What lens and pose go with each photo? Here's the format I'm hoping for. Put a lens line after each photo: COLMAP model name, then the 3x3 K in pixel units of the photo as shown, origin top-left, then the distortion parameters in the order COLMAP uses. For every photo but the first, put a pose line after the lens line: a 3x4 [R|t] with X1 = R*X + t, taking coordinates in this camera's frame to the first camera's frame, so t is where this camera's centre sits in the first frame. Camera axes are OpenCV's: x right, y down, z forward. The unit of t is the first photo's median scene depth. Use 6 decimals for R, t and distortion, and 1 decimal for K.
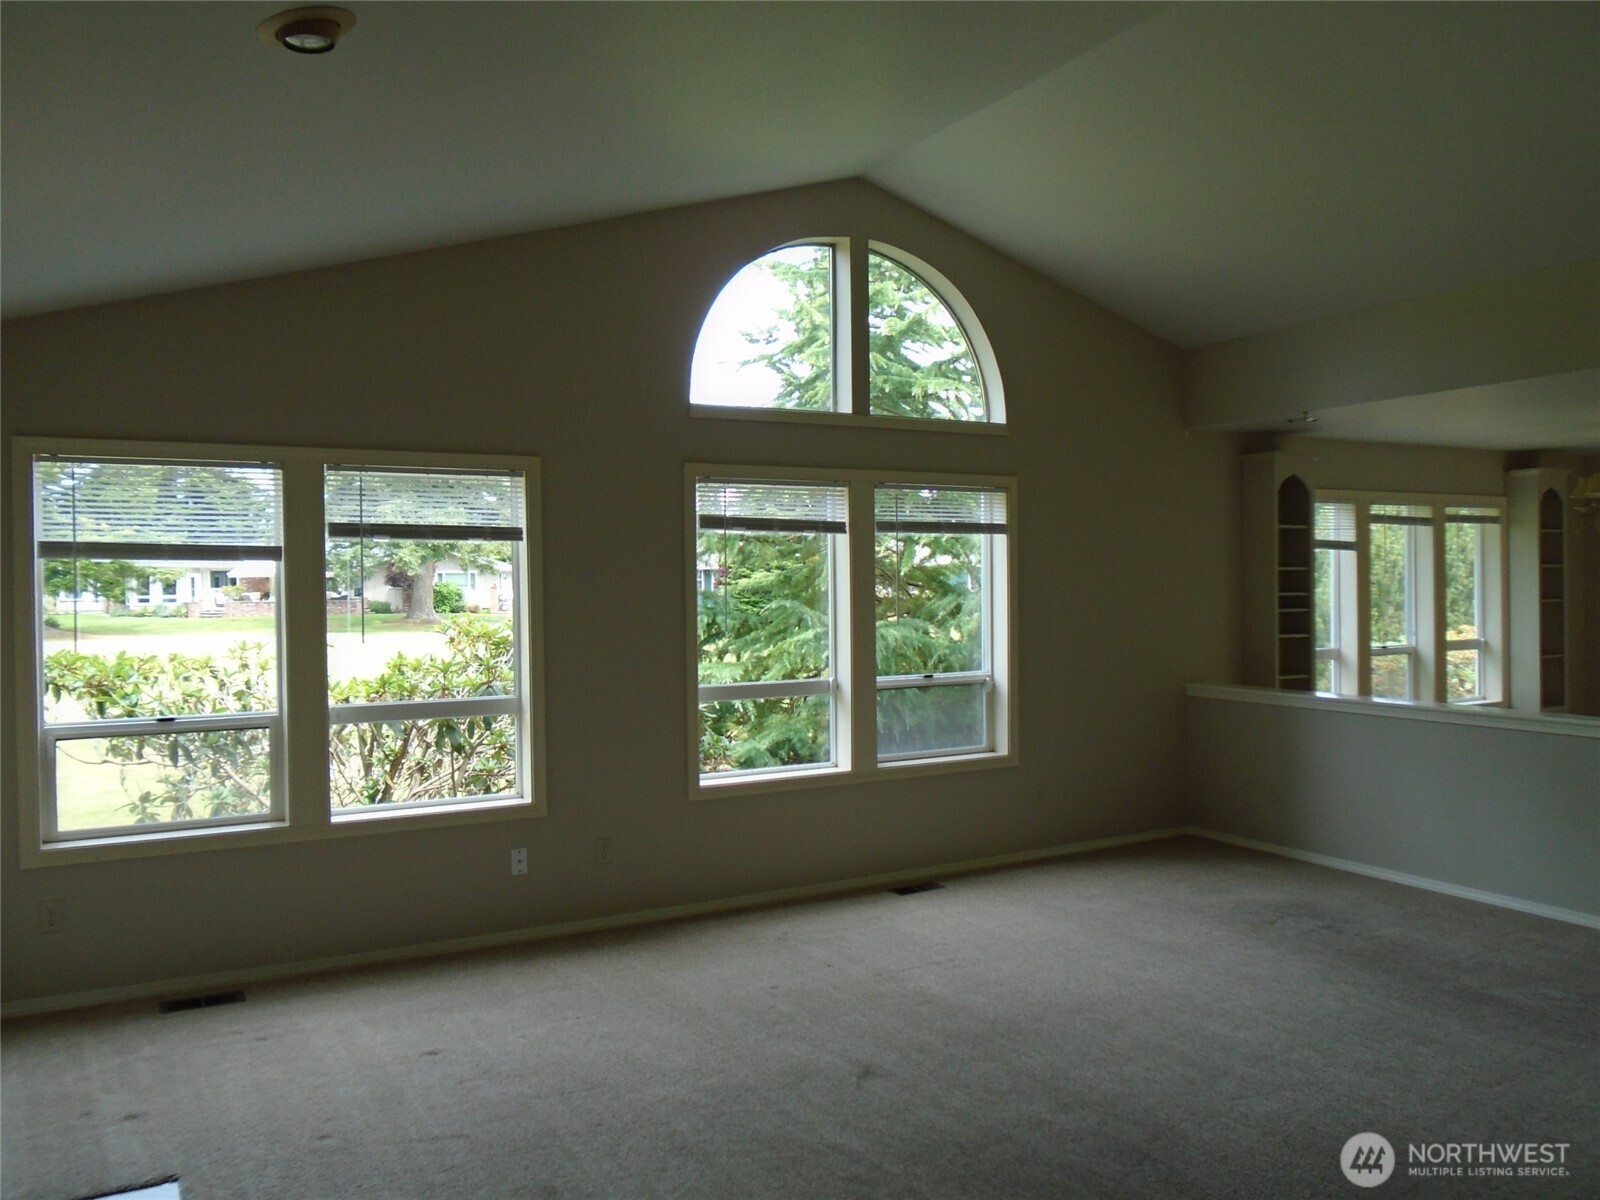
lens RADIAL K [[1188.8, 0, 800.0], [0, 1188.8, 595.7], [0, 0, 1]] dist [-0.023743, 0.001872]
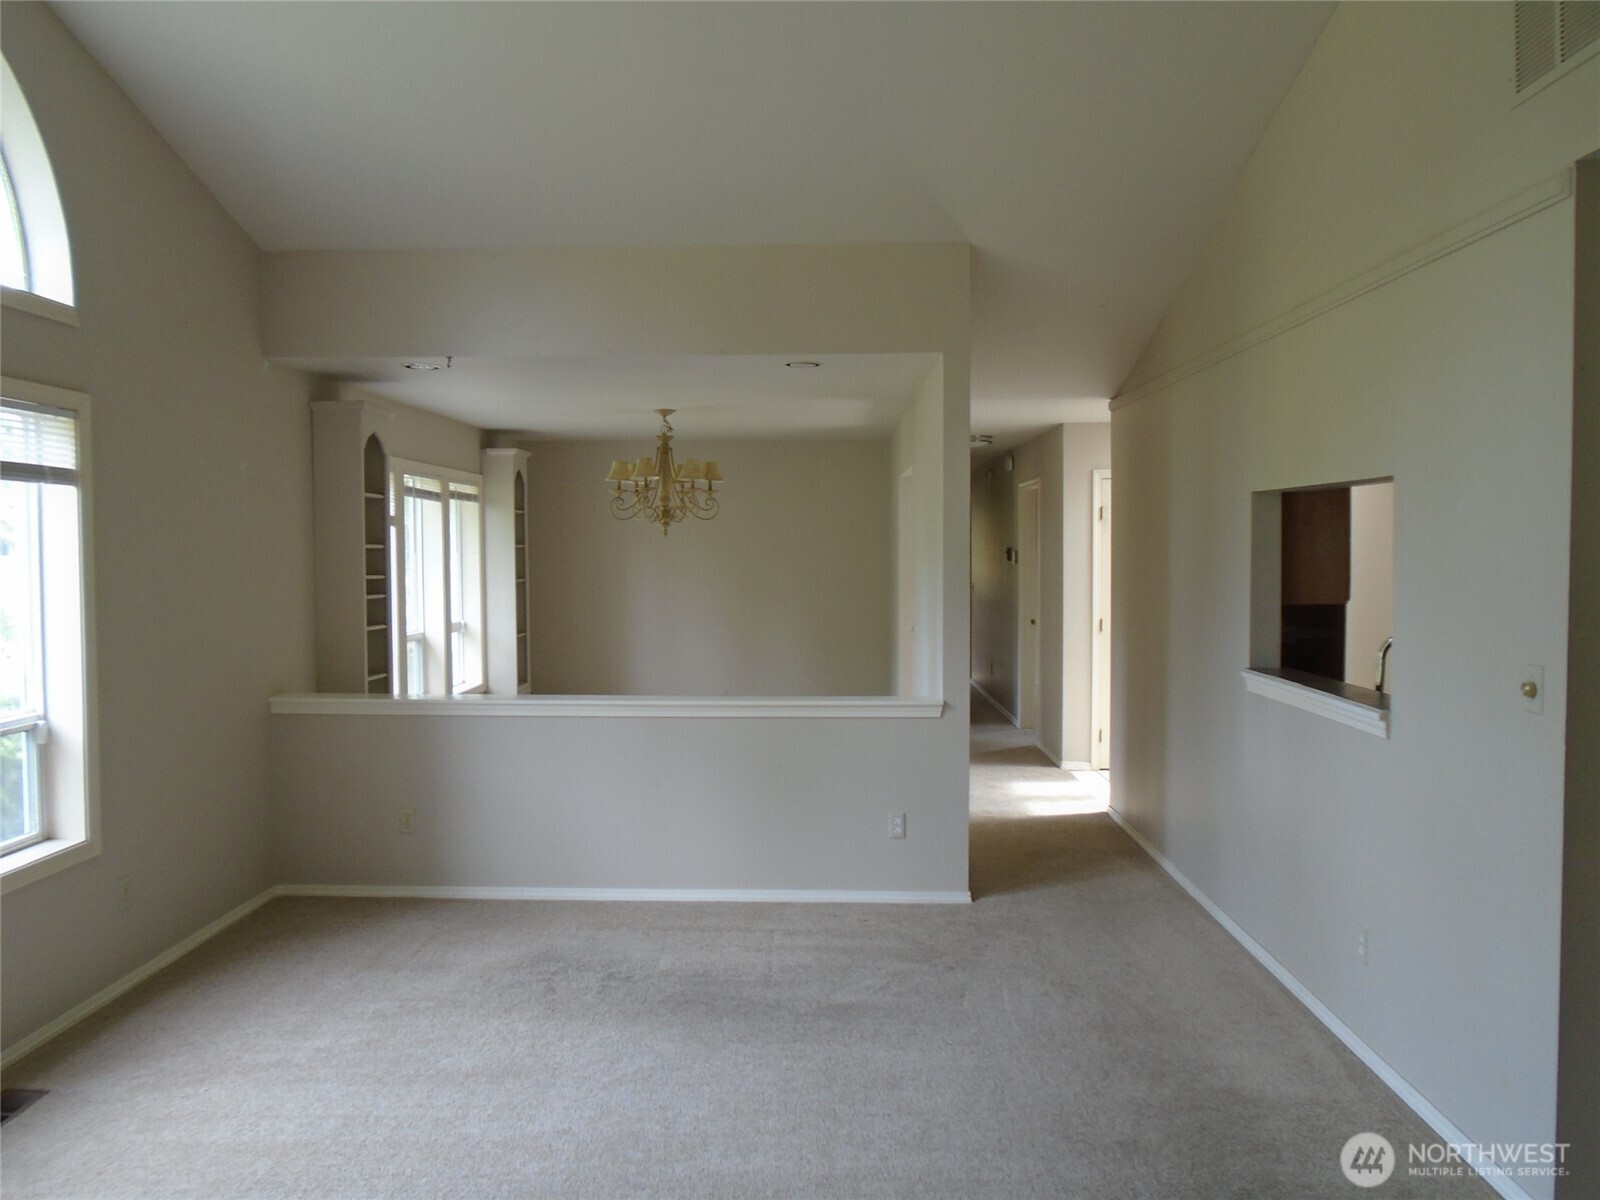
lens RADIAL K [[1188.8, 0, 800.0], [0, 1188.8, 595.7], [0, 0, 1]] dist [-0.023743, 0.001872]
pose [[0.507345, -0.021851, 0.861466, -0.161222], [0.002735, 0.999714, 0.023746, -0.008040], [-0.861739, -0.009691, 0.507260, 0.358831]]
